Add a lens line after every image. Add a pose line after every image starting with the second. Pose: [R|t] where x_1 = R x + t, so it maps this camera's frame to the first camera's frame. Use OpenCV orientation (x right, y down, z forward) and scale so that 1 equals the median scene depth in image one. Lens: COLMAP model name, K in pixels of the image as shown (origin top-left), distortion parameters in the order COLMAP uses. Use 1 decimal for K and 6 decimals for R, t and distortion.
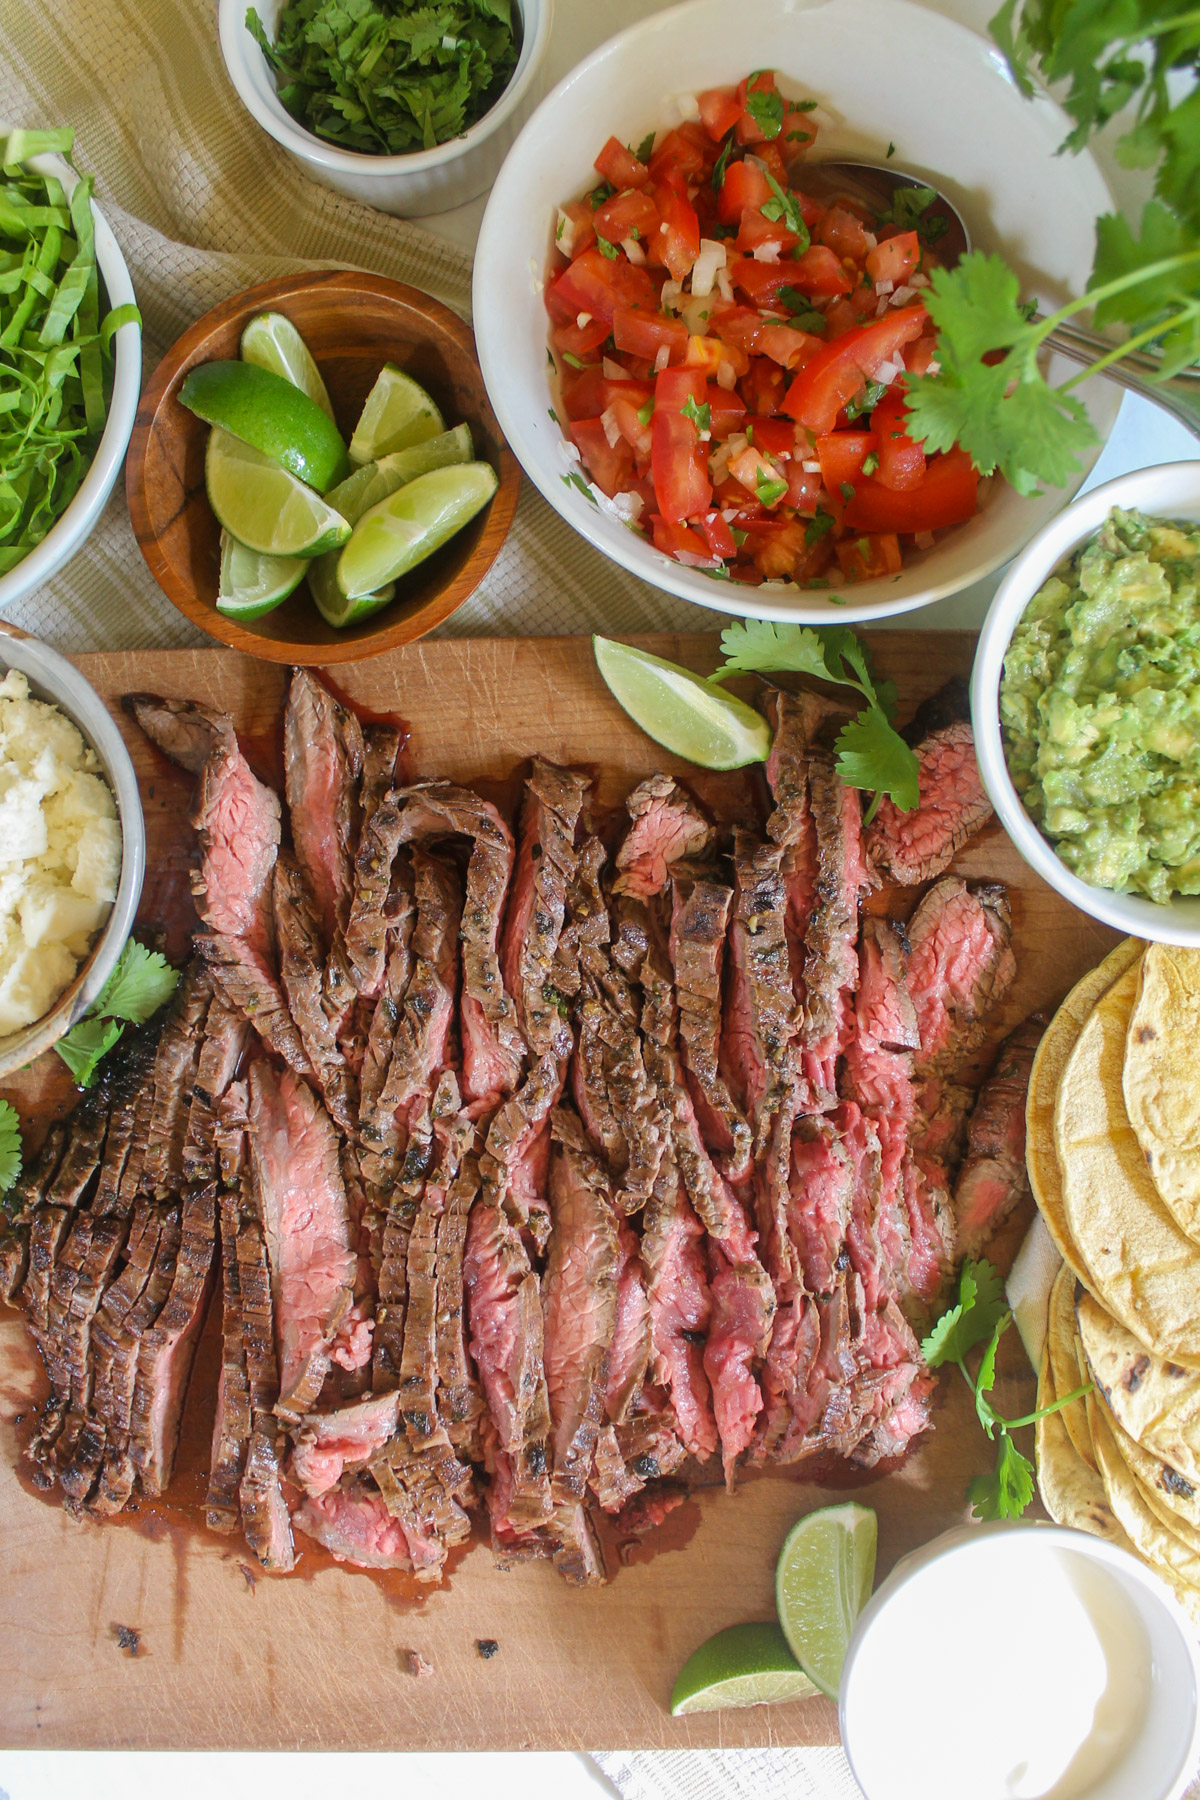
lens RADIAL K [[1119.0, 0, 608.3], [0, 1119.0, 871.5], [0, 0, 1]] dist [-0.079233, 0.029294]
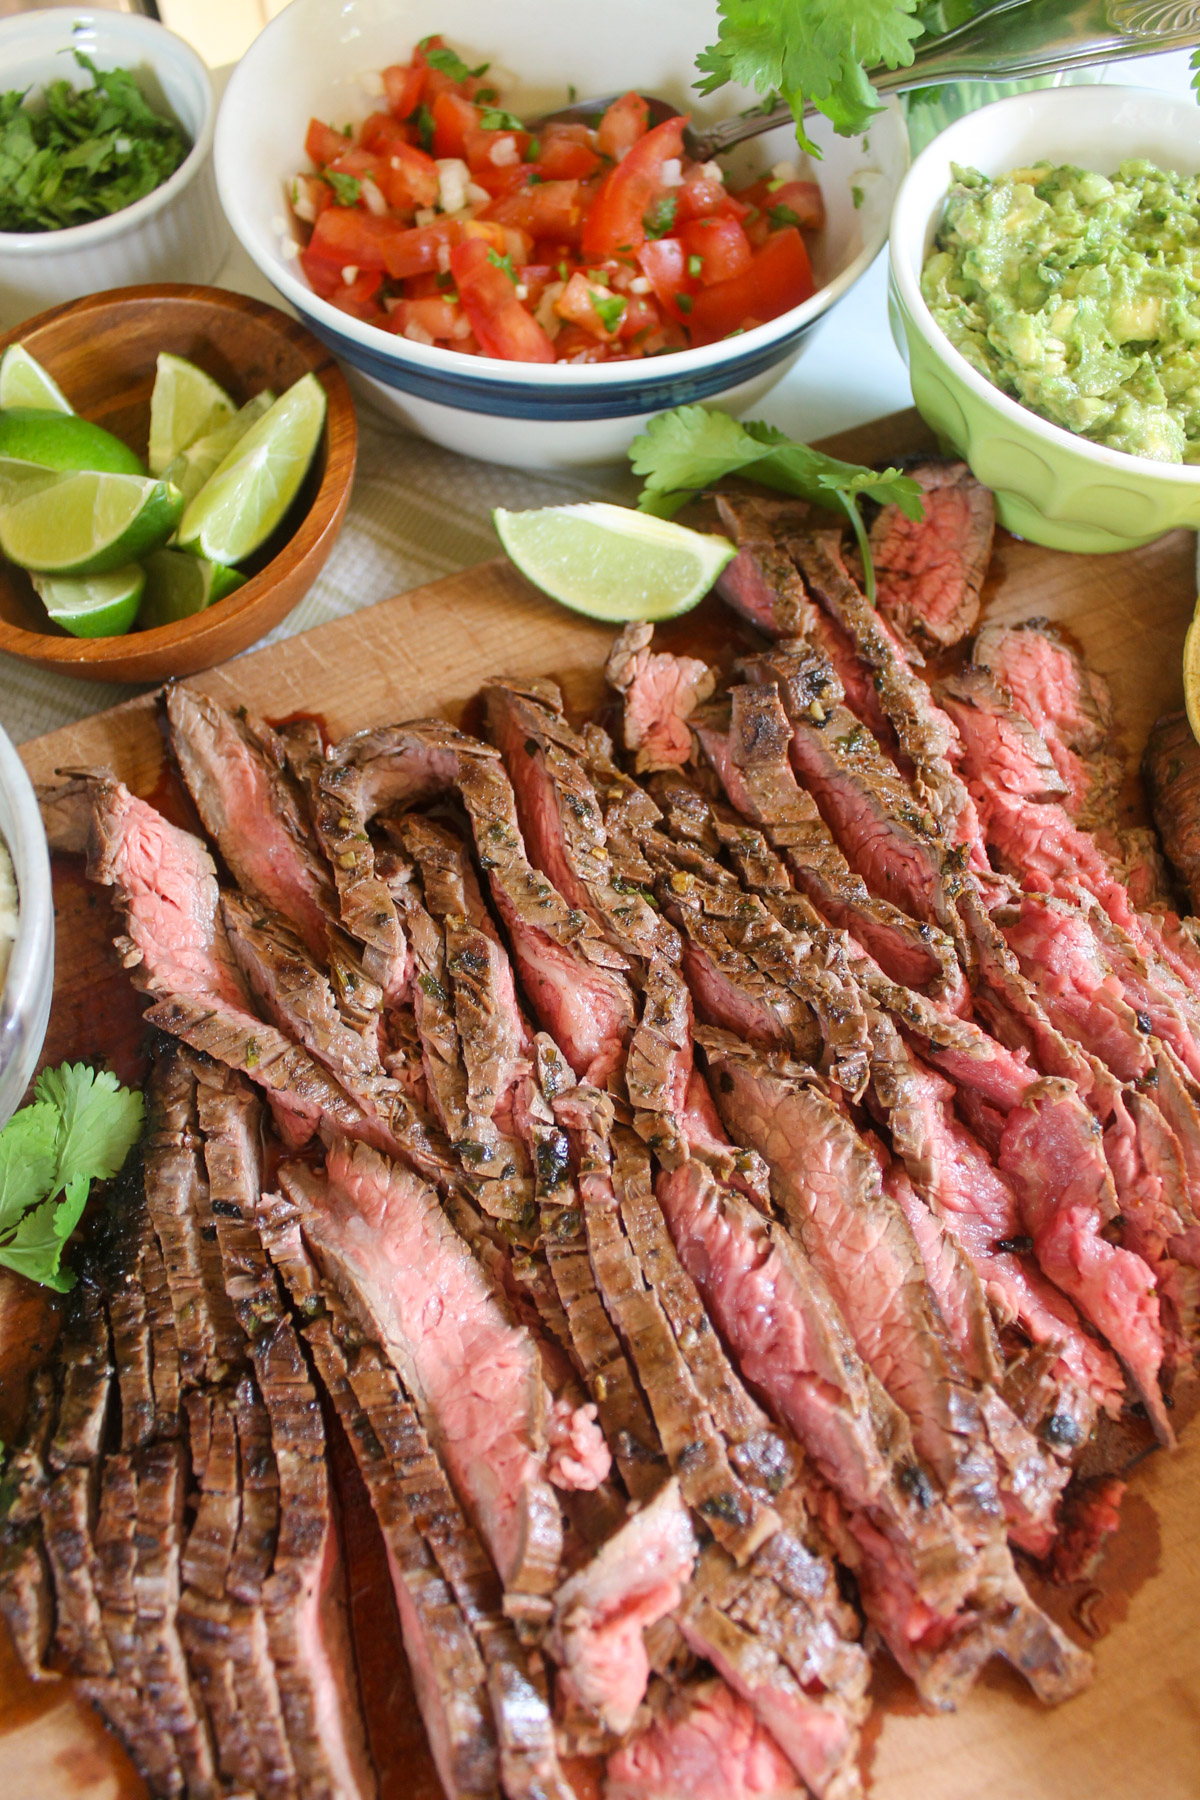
lens RADIAL K [[1133.9, 0, 600.0], [0, 1133.9, 900.0], [0, 0, 1]] dist [-0.101488, 0.048313]
pose [[0.909371, -0.389250, 0.146724, -0.183967], [0.415192, 0.871084, -0.262354, 0.313945], [-0.025688, 0.299496, 0.953752, 0.276507]]
